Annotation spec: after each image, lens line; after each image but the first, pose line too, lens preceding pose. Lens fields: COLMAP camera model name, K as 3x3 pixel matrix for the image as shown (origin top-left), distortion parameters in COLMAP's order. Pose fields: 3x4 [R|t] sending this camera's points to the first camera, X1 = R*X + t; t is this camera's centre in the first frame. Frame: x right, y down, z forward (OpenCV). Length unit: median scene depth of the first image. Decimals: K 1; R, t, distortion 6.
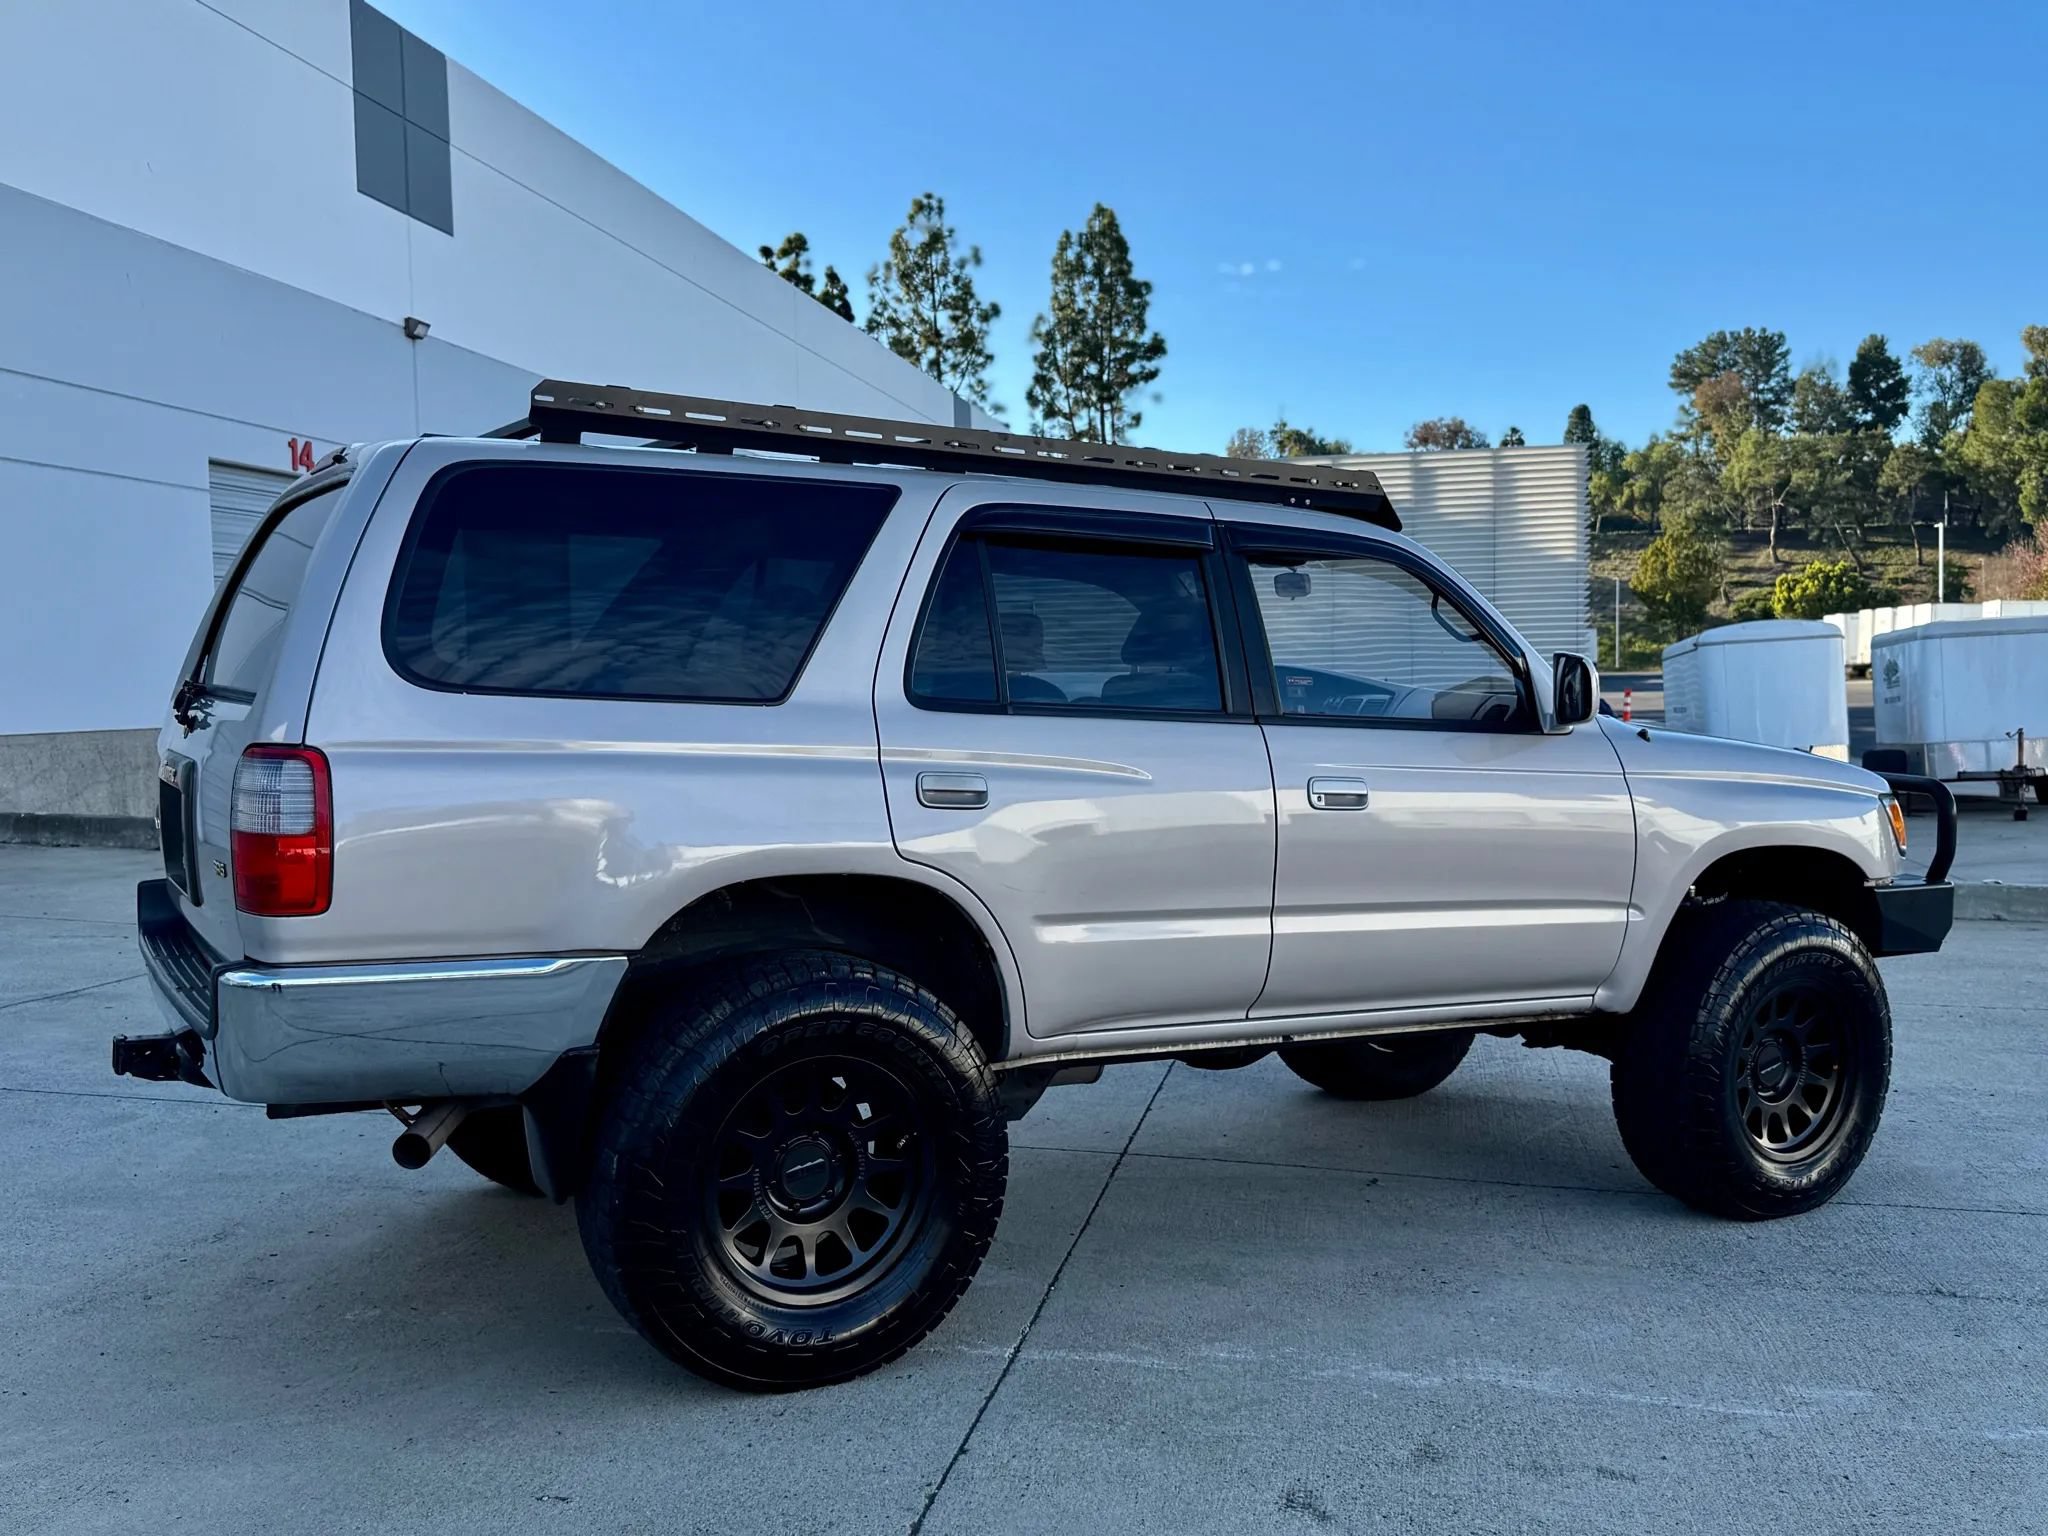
lens RADIAL K [[1905.3, 0, 1024.0], [0, 1905.3, 768.0], [0, 0, 1]] dist [0.191950, -0.395004]
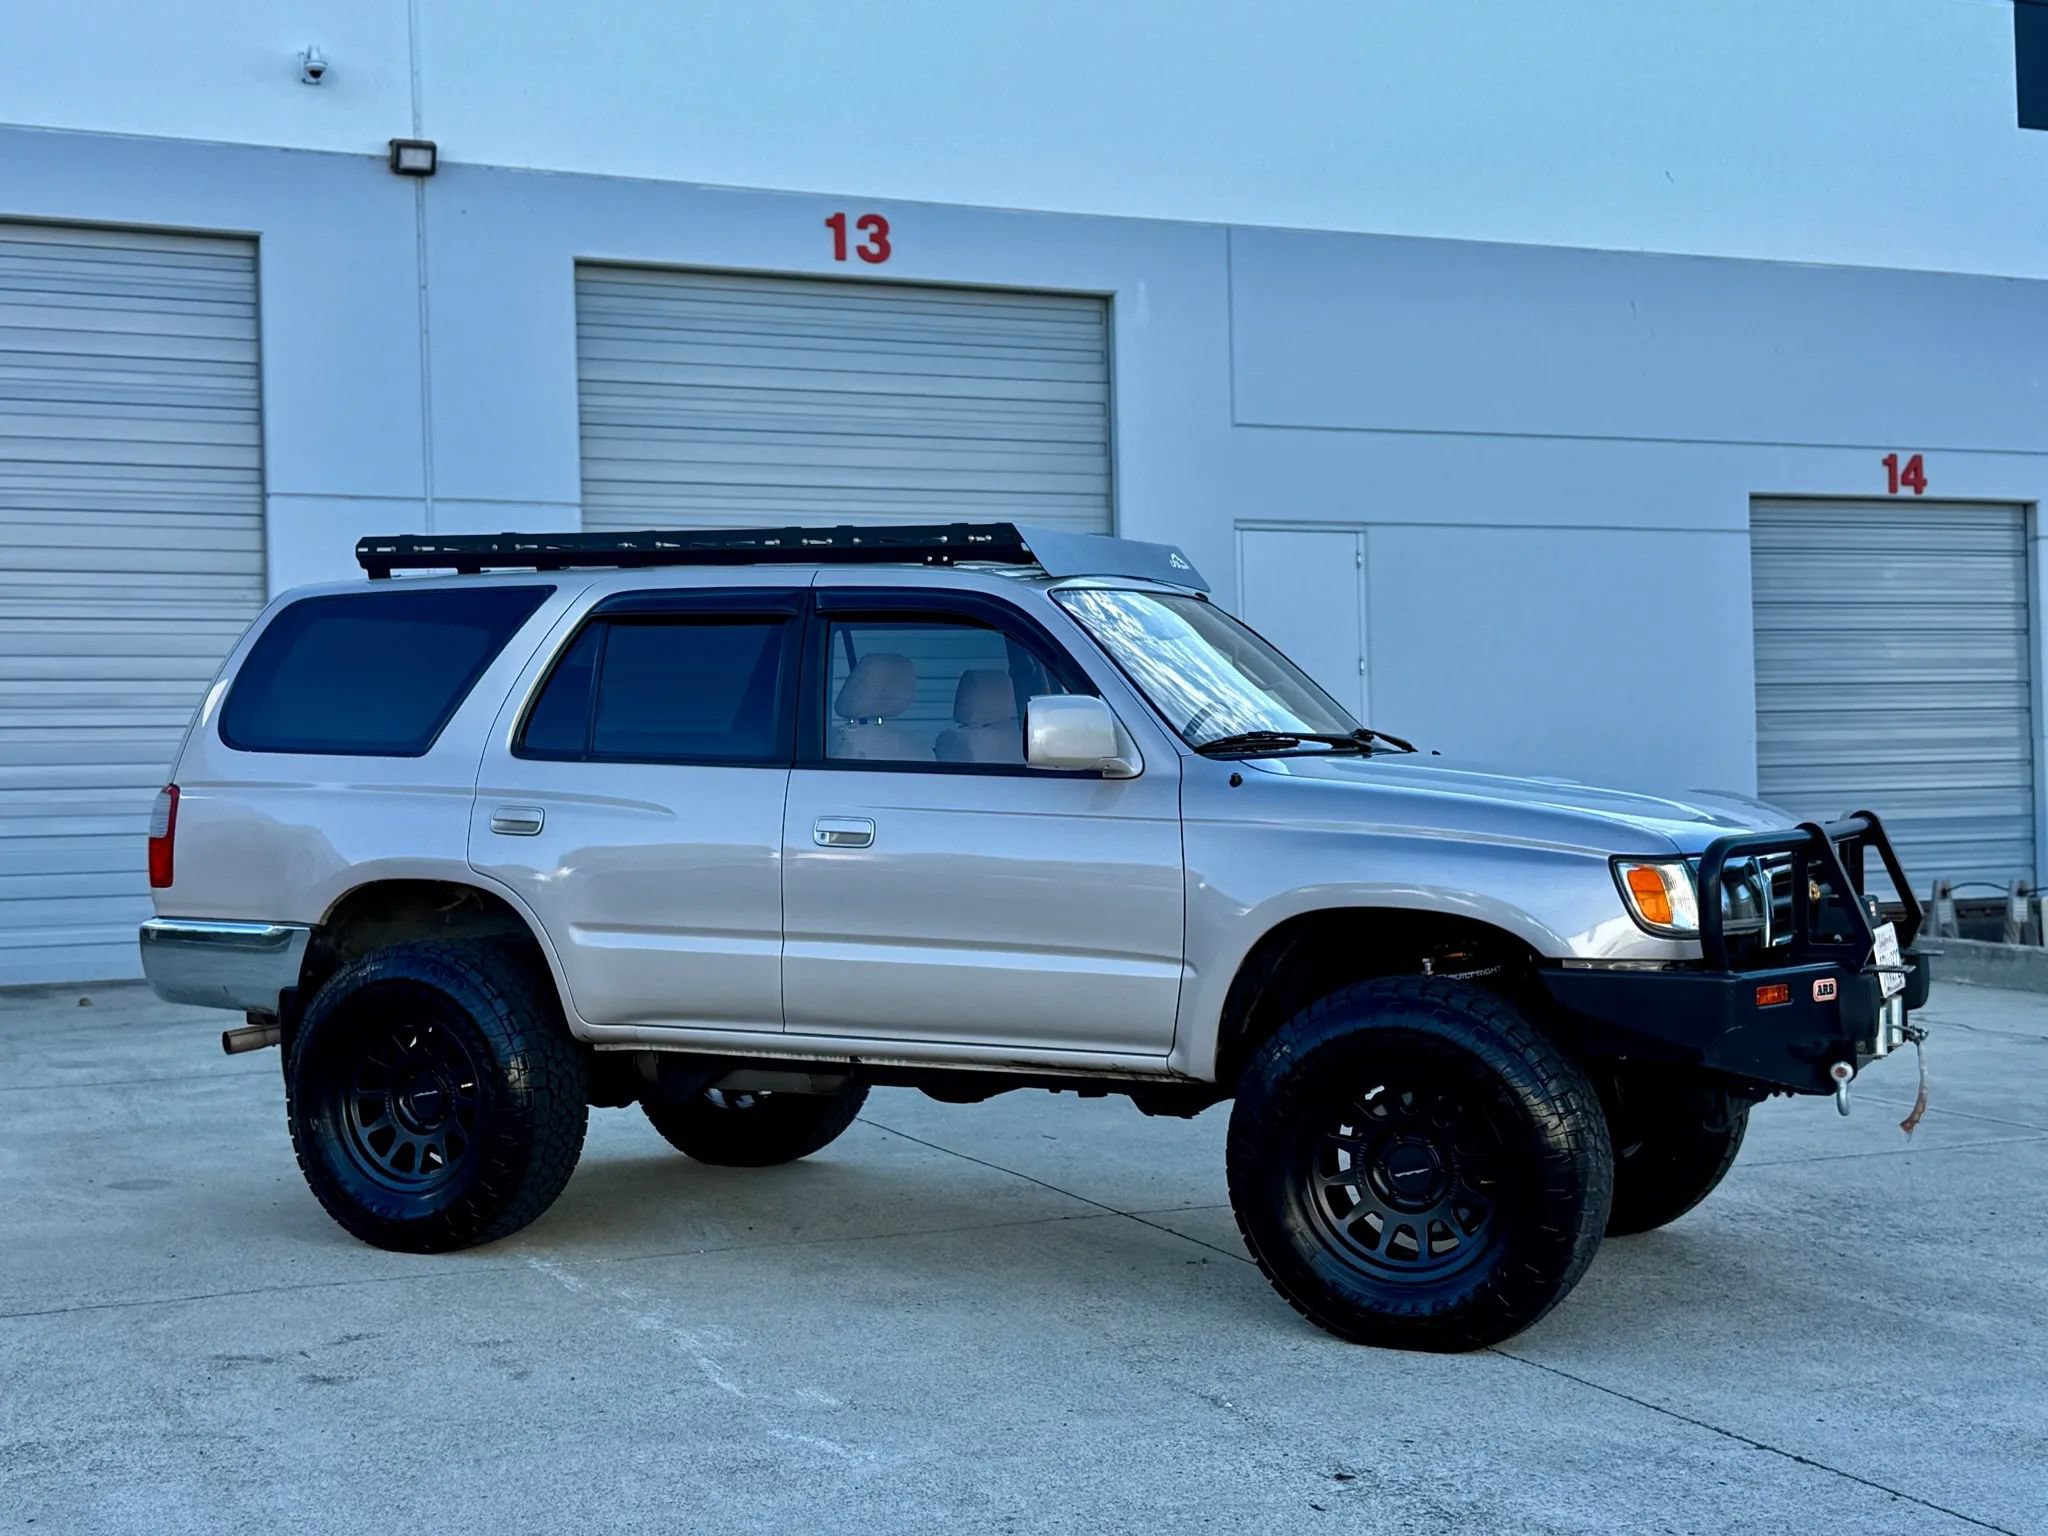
lens RADIAL K [[2671.5, 0, 1024.0], [0, 2671.5, 768.0], [0, 0, 1]] dist [0.174382, -0.230438]
pose [[0.571262, -0.009914, -0.820708, 1.218715], [-0.023934, 0.999301, -0.028731, 0.015061], [0.820419, 0.036055, 0.570625, 0.179022]]
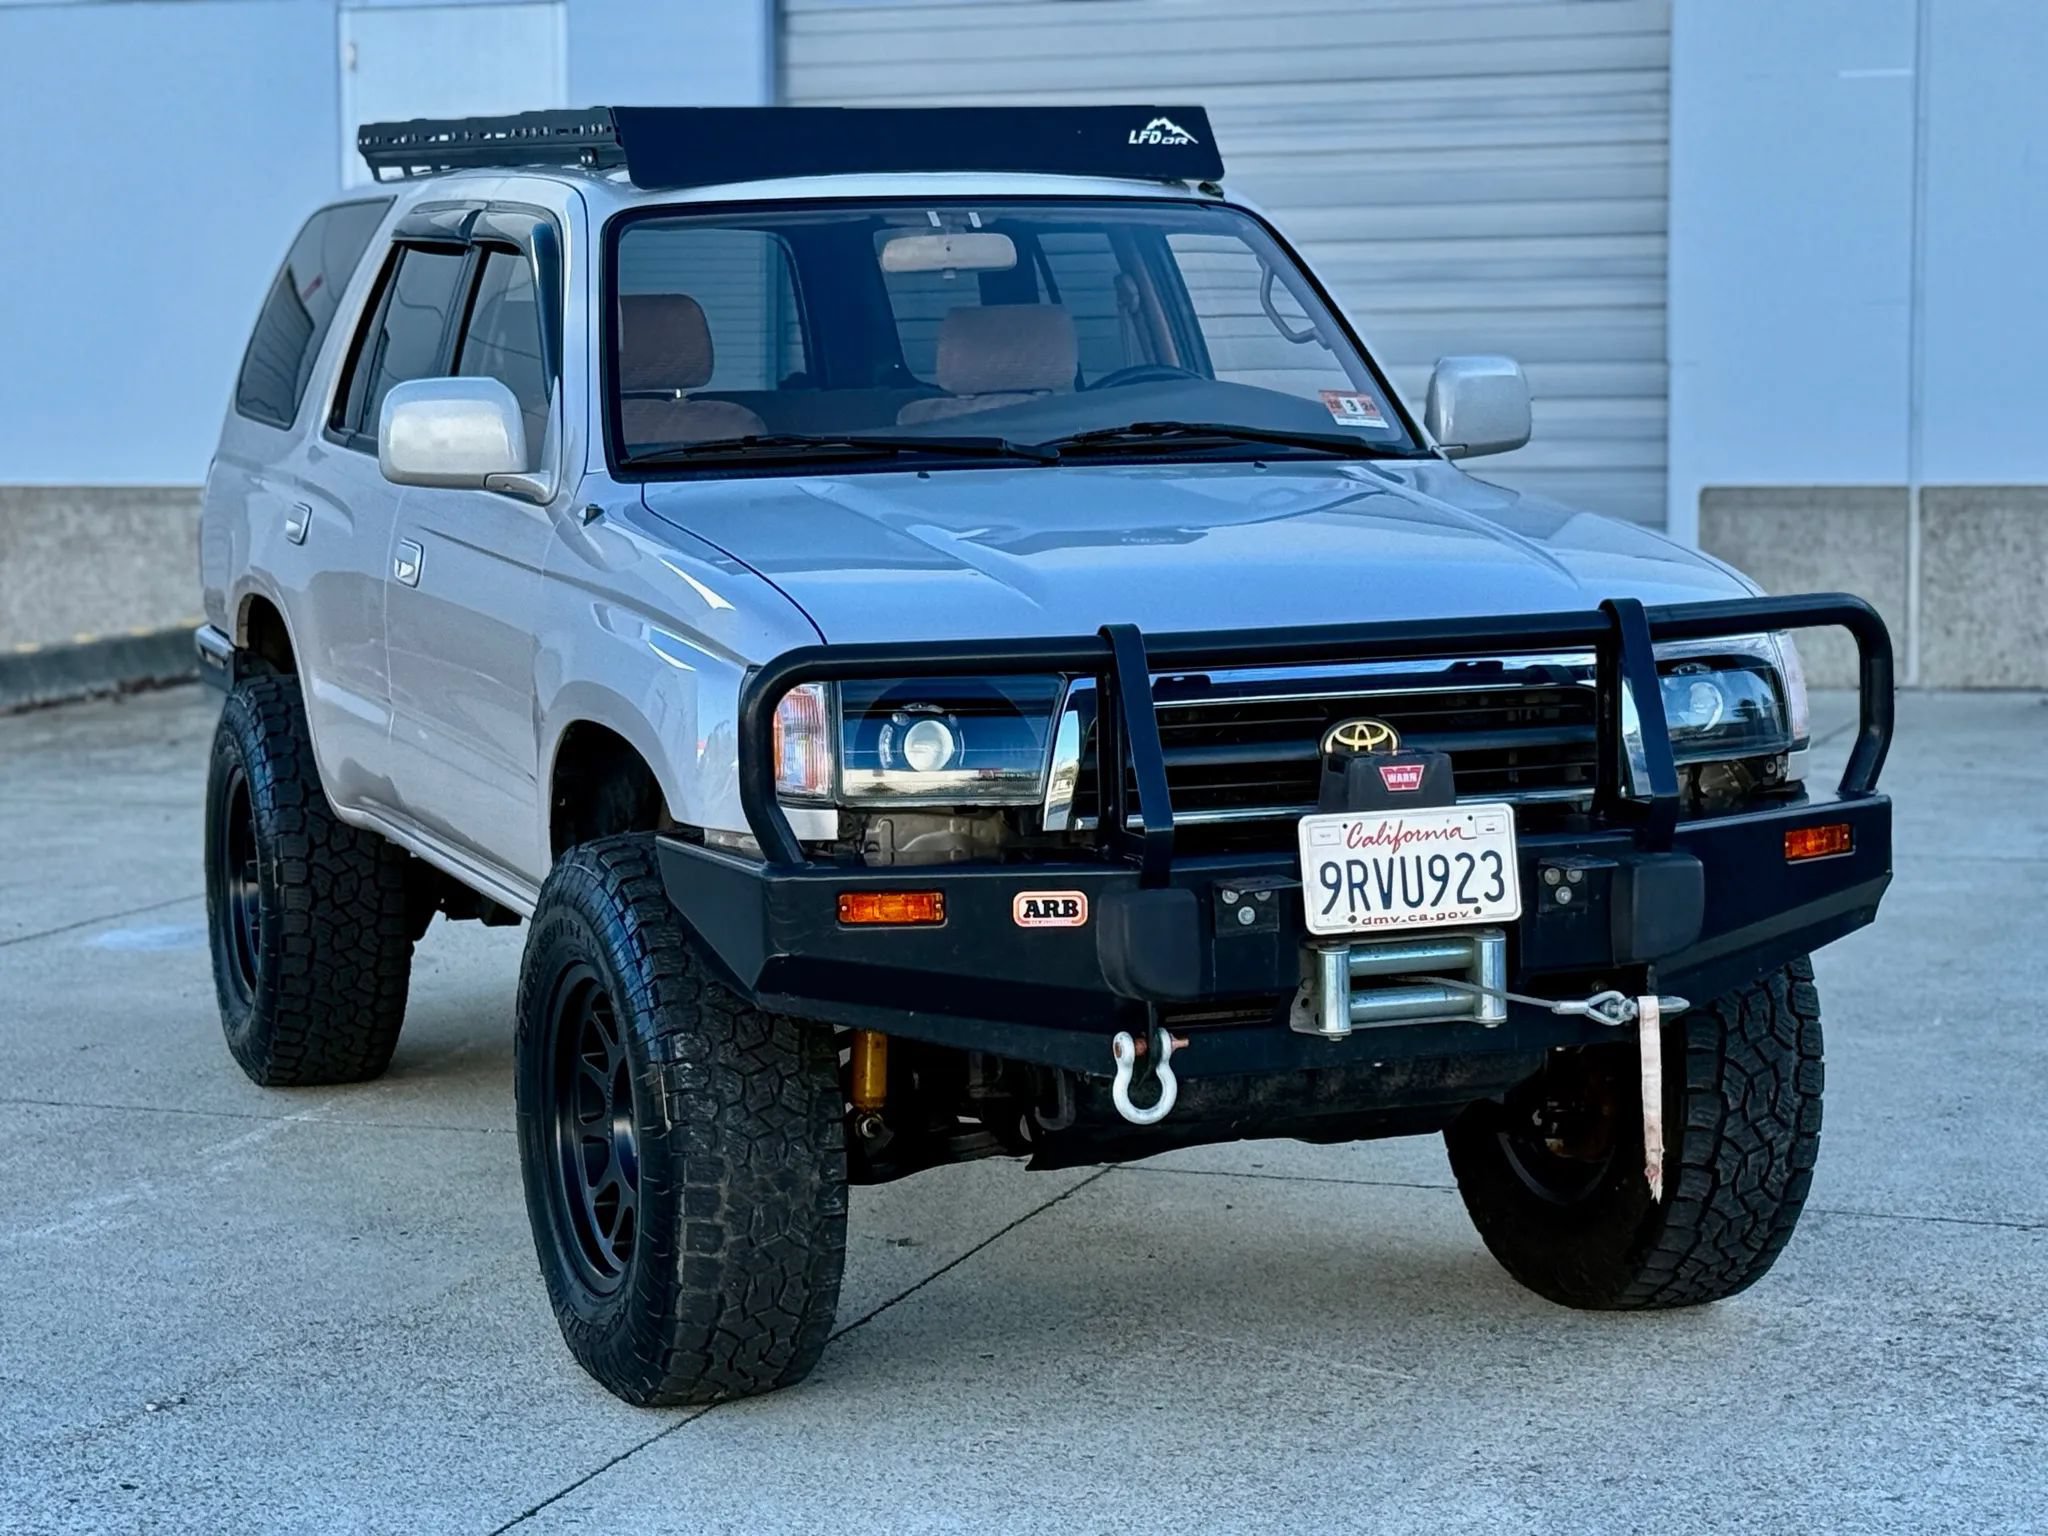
lens RADIAL K [[4495.2, 0, 1024.0], [0, 4495.2, 768.0], [0, 0, 1]] dist [0.141602, 0.148650]
pose [[-0.157172, 0.094483, -0.983041, 1.573864], [-0.037824, 0.994107, 0.101594, -0.080521], [0.986847, 0.053151, -0.152672, 1.260697]]
